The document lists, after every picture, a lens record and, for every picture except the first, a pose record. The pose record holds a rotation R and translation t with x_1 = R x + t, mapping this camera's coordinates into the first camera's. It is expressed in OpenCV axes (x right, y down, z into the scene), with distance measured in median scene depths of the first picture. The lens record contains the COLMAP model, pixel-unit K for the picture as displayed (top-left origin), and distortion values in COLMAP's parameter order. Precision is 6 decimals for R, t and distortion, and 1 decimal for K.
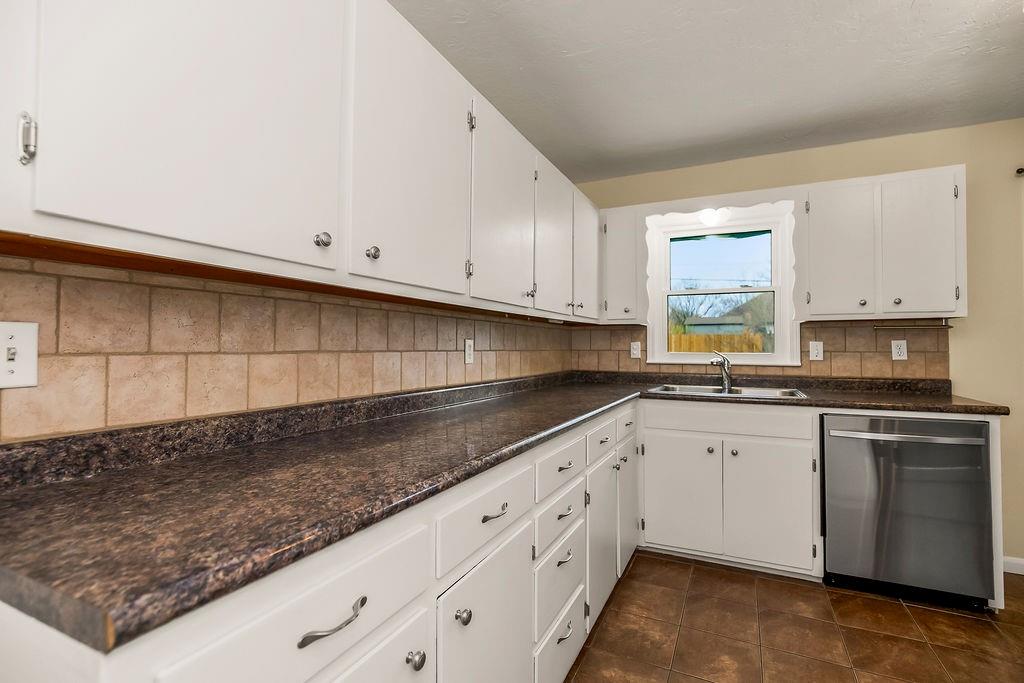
lens RADIAL K [[479.5, 0, 514.3], [0, 479.5, 339.6], [0, 0, 1]] dist [-0.009542, 0.004734]
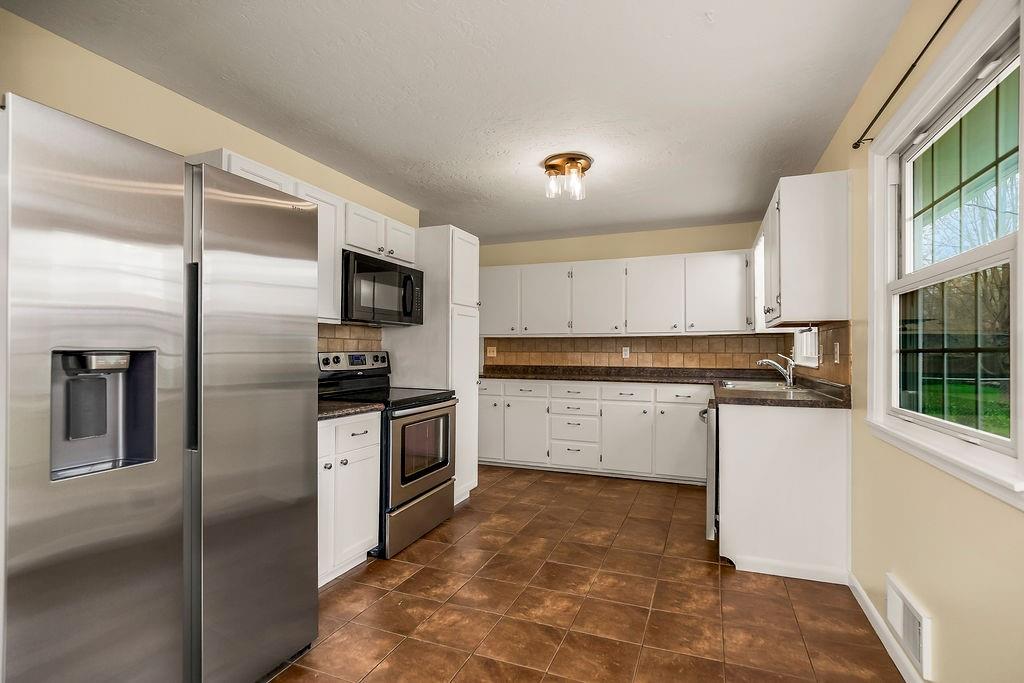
lens RADIAL K [[479.5, 0, 522.8], [0, 479.5, 343.3], [0, 0, 1]] dist [-0.009542, 0.004734]
pose [[0.063182, -0.015628, -0.997880, 2.655132], [0.018977, 0.999715, -0.014456, 0.006036], [0.997822, -0.018023, 0.063461, 0.472488]]
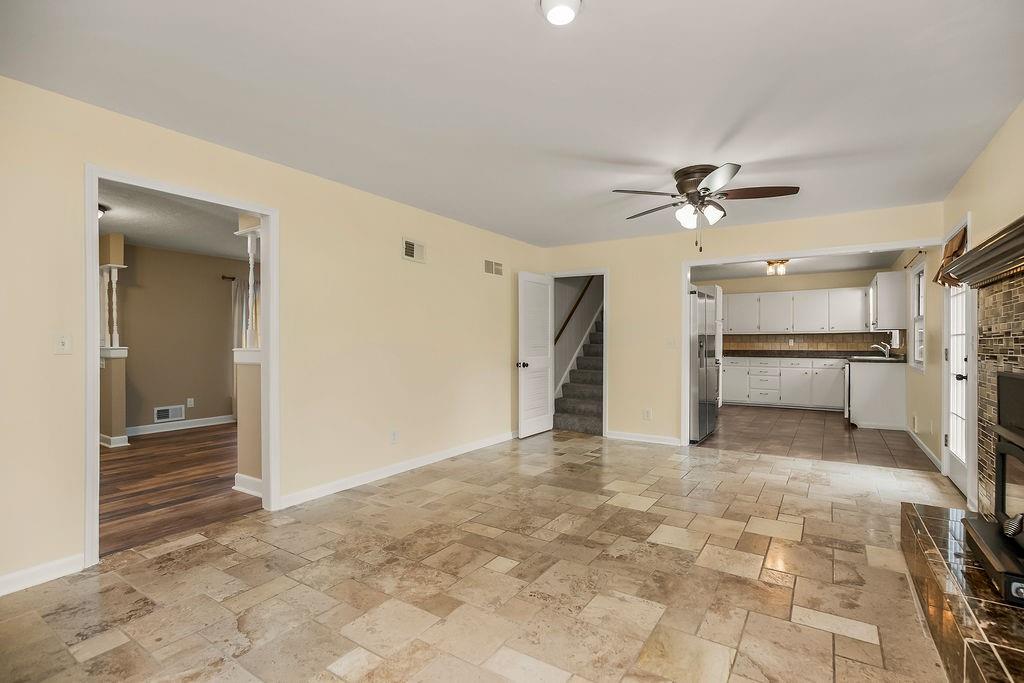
lens RADIAL K [[479.5, 0, 525.6], [0, 479.5, 342.0], [0, 0, 1]] dist [-0.009542, 0.004734]
pose [[-0.132443, -0.002288, -0.991188, 4.463790], [0.021520, 0.999755, -0.005184, -0.002850], [0.990957, -0.022017, -0.132361, -0.448520]]
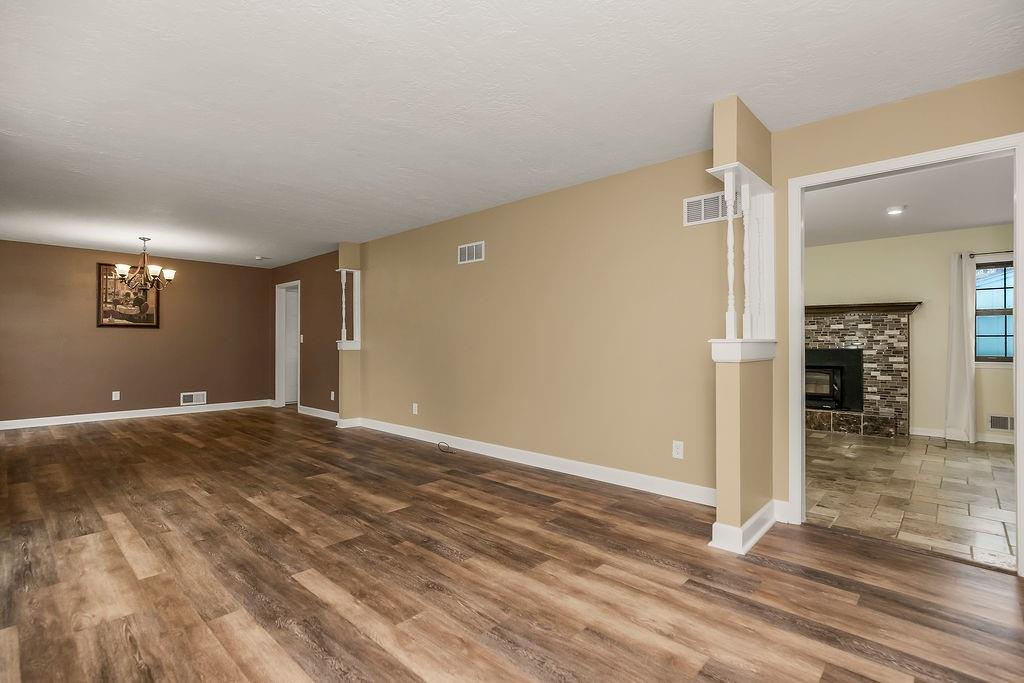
lens RADIAL K [[479.5, 0, 522.2], [0, 479.5, 343.5], [0, 0, 1]] dist [-0.009542, 0.004734]
pose [[0.956412, 0.001654, -0.292015, 2.922178], [0.003361, 0.999855, 0.016670, -0.014363], [0.292000, -0.016925, 0.956269, -2.663032]]
